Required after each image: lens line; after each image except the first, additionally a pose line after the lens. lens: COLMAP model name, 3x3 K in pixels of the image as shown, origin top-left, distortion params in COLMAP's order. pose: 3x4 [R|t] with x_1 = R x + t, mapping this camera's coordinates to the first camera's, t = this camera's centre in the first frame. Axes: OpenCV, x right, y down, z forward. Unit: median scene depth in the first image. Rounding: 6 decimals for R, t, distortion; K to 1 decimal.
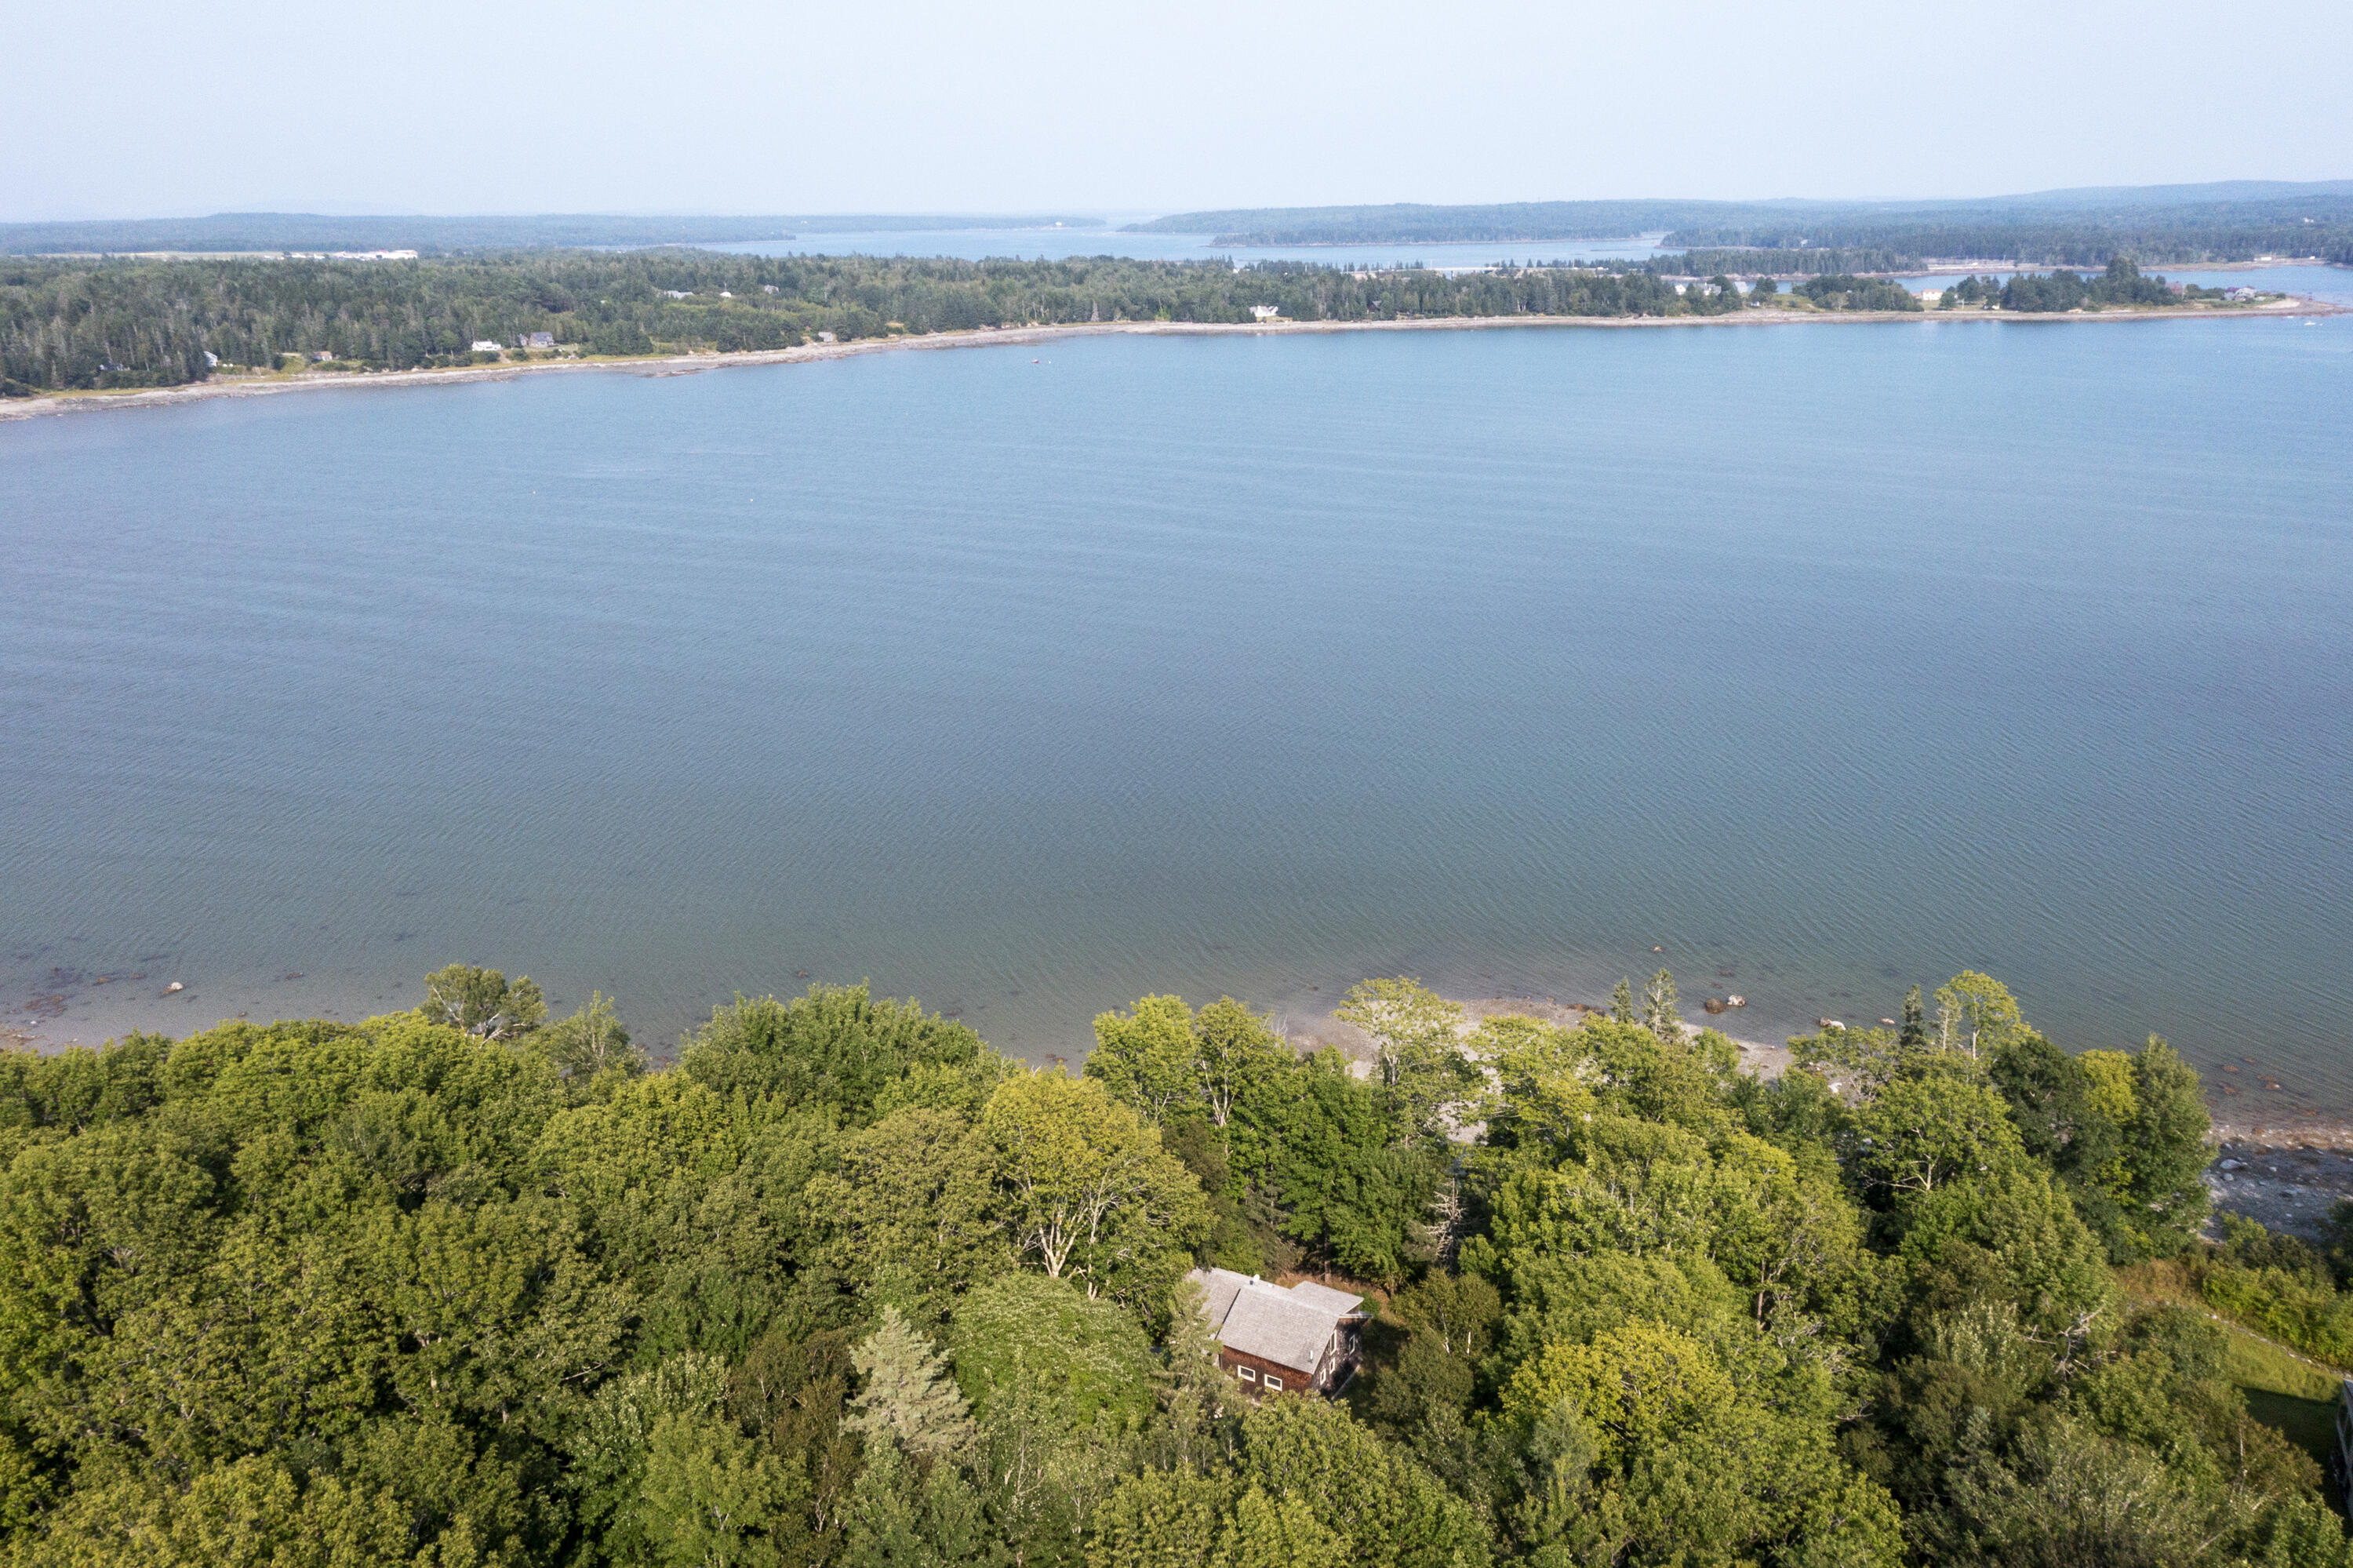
lens RADIAL K [[1846.2, 0, 1176.5], [0, 1846.2, 784.0], [0, 0, 1]] dist [-0.004369, 0.011152]
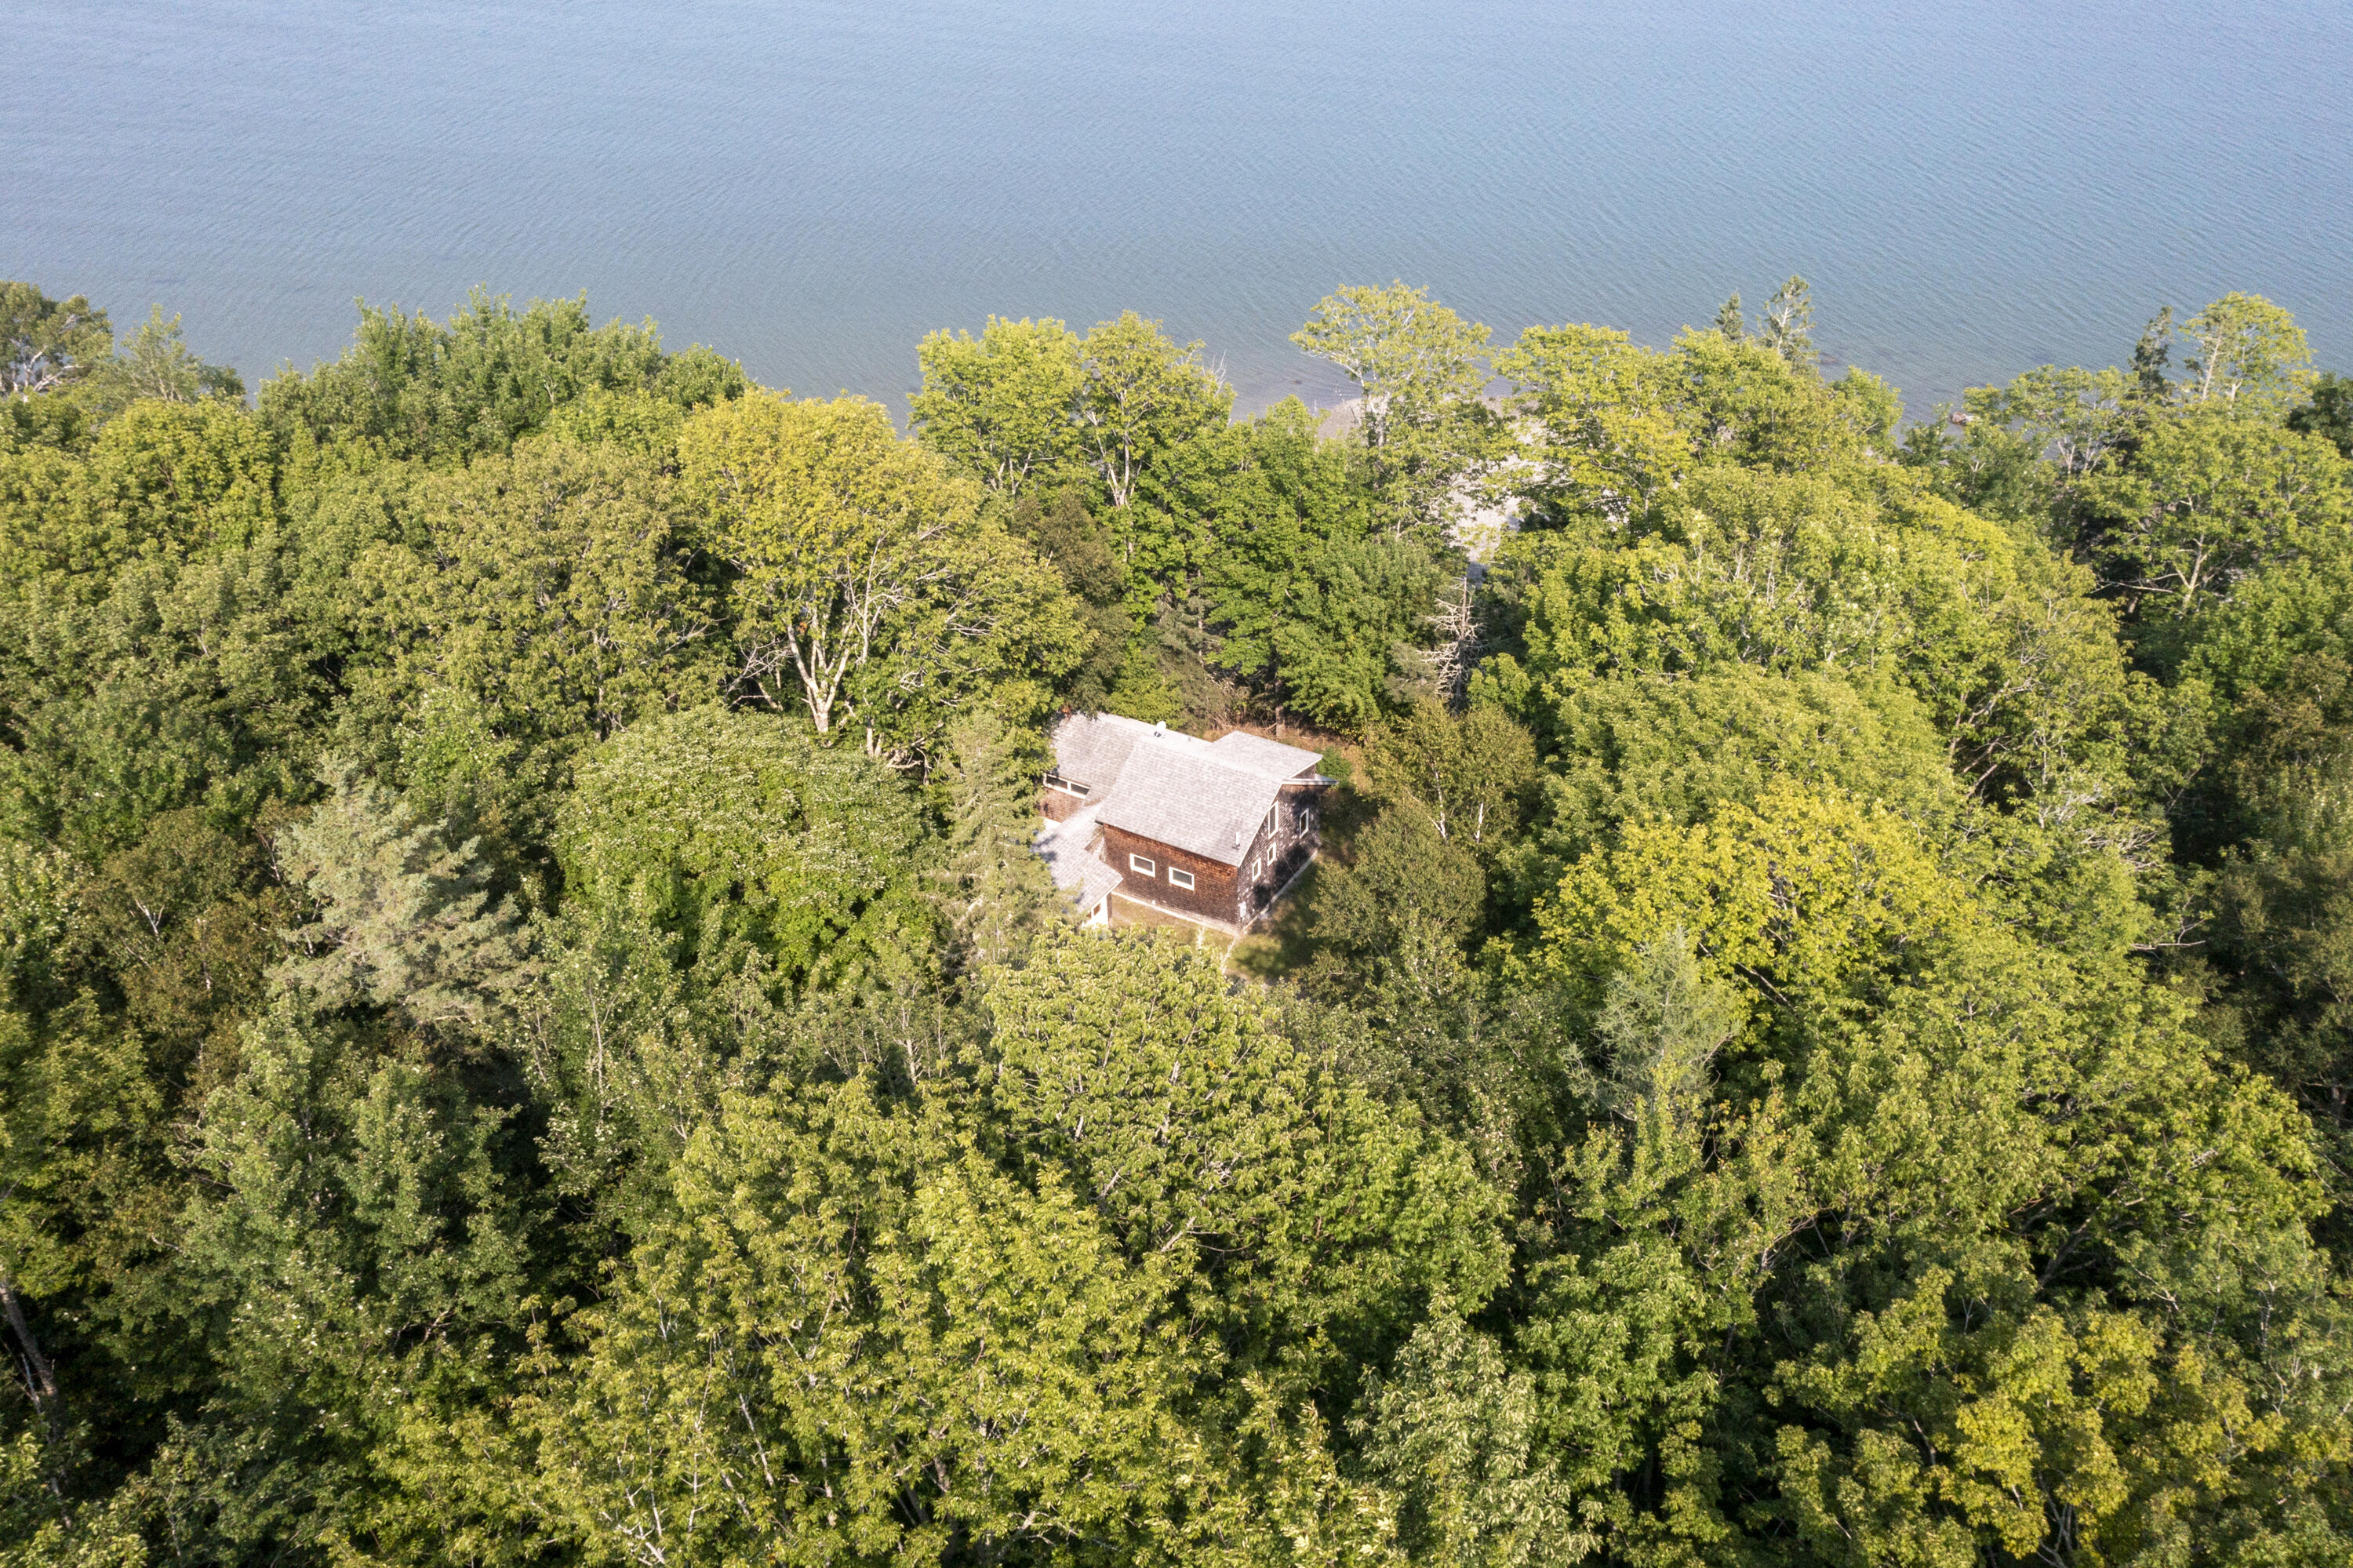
lens RADIAL K [[1845.5, 0, 1176.5], [0, 1845.5, 784.0], [0, 0, 1]] dist [-0.045043, 0.002296]
pose [[0.999926, -0.002226, -0.011985, 0.052353], [0.005400, 0.962342, 0.271789, 0.100054], [0.010929, -0.271834, 0.962282, 0.332973]]
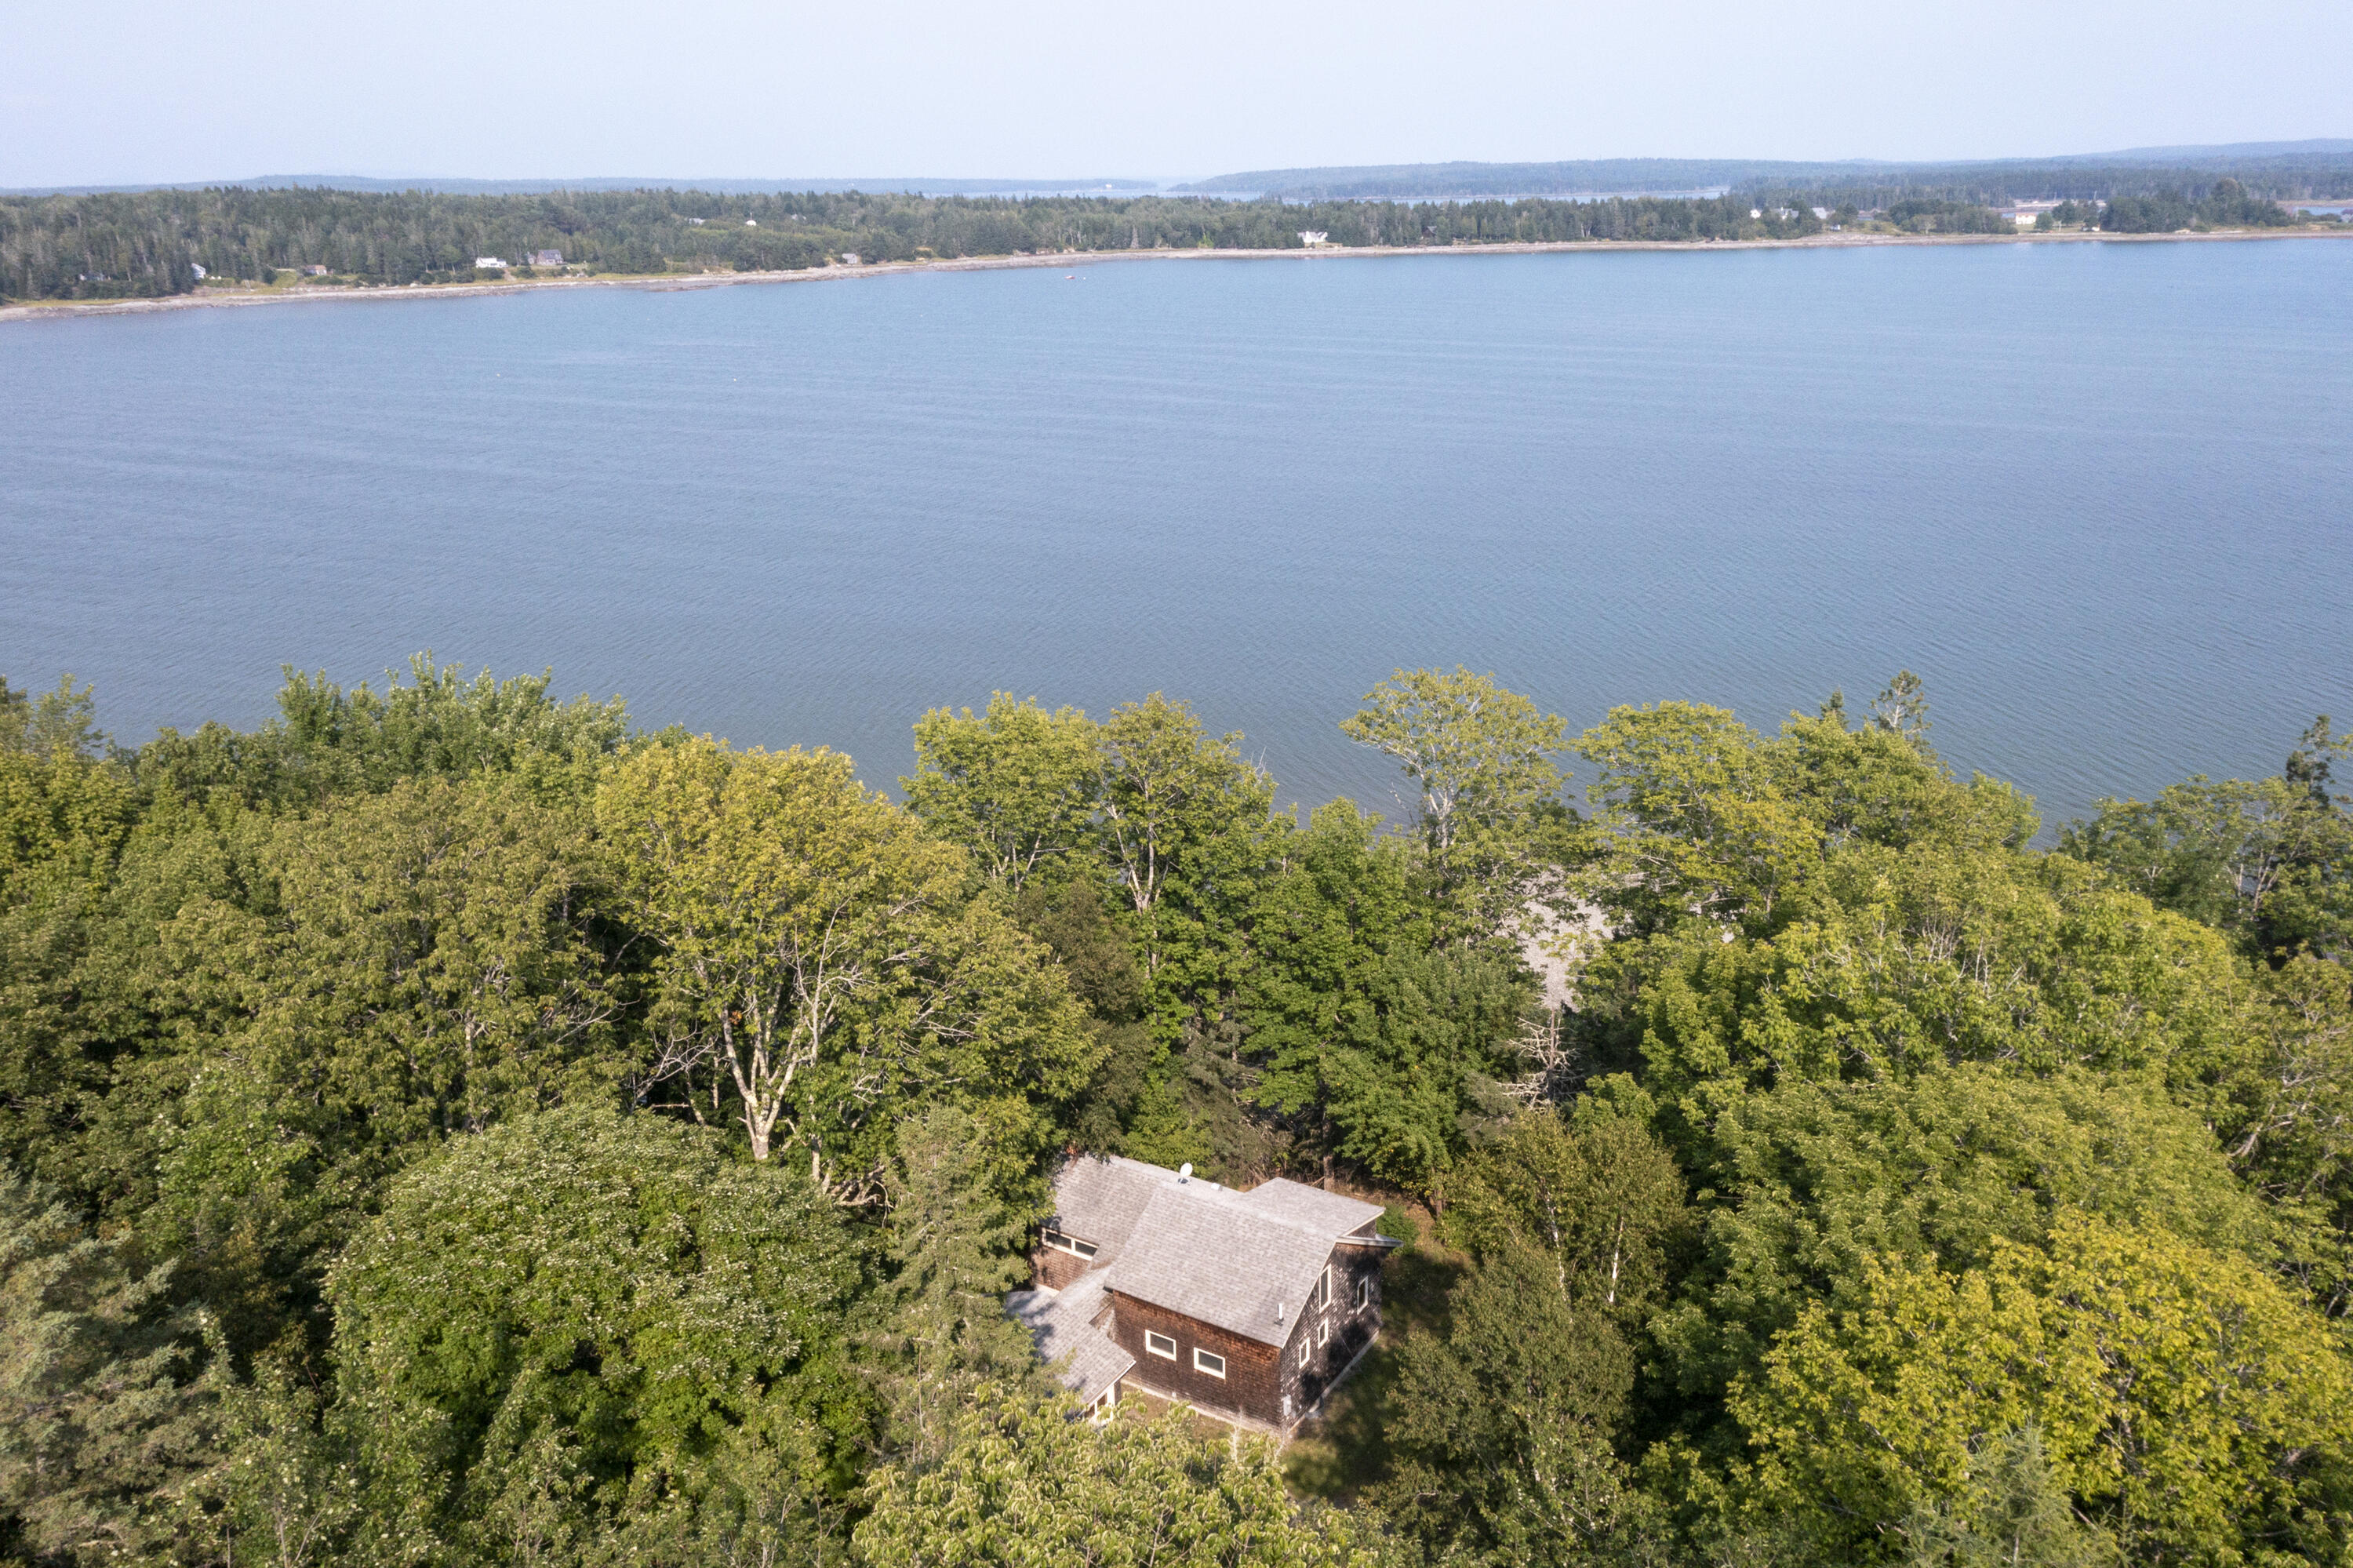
lens RADIAL K [[1846.2, 0, 1176.5], [0, 1846.2, 784.0], [0, 0, 1]] dist [-0.004369, 0.011152]
pose [[0.999592, 0.005430, -0.028024, 0.050719], [-0.005124, 0.999927, 0.010963, 0.137807], [0.028082, -0.010815, 0.999547, 0.426884]]
